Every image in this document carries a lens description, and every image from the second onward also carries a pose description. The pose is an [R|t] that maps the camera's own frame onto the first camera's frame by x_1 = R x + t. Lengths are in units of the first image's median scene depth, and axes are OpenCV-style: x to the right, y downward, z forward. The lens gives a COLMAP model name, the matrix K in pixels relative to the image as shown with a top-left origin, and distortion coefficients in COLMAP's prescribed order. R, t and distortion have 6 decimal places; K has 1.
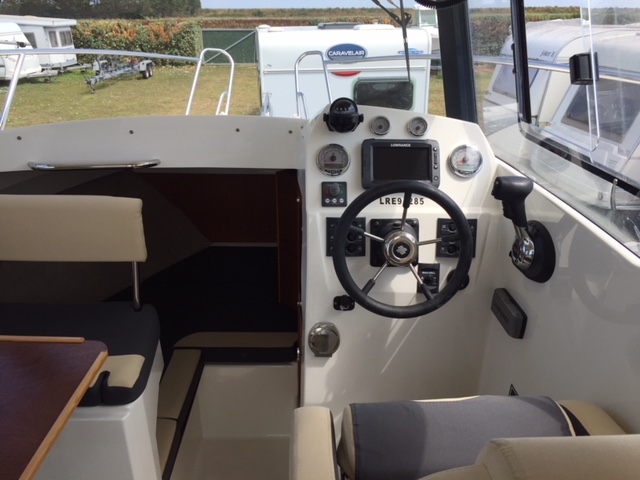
lens RADIAL K [[554.6, 0, 322.6], [0, 554.6, 238.6], [0, 0, 1]] dist [0.078094, -0.107295]
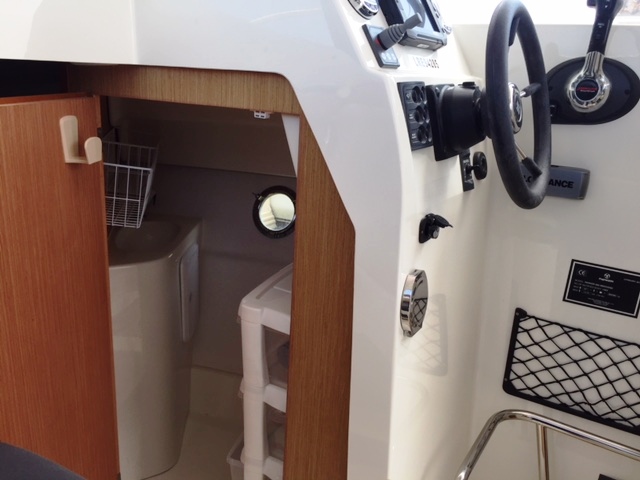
lens RADIAL K [[554.6, 0, 321.9], [0, 554.6, 235.3], [0, 0, 1]] dist [0.078094, -0.107295]
pose [[0.529607, -0.223868, 0.818168, -0.494707], [0.284753, 0.955494, 0.077121, 0.041518], [-0.799019, 0.192132, 0.569783, 0.708748]]
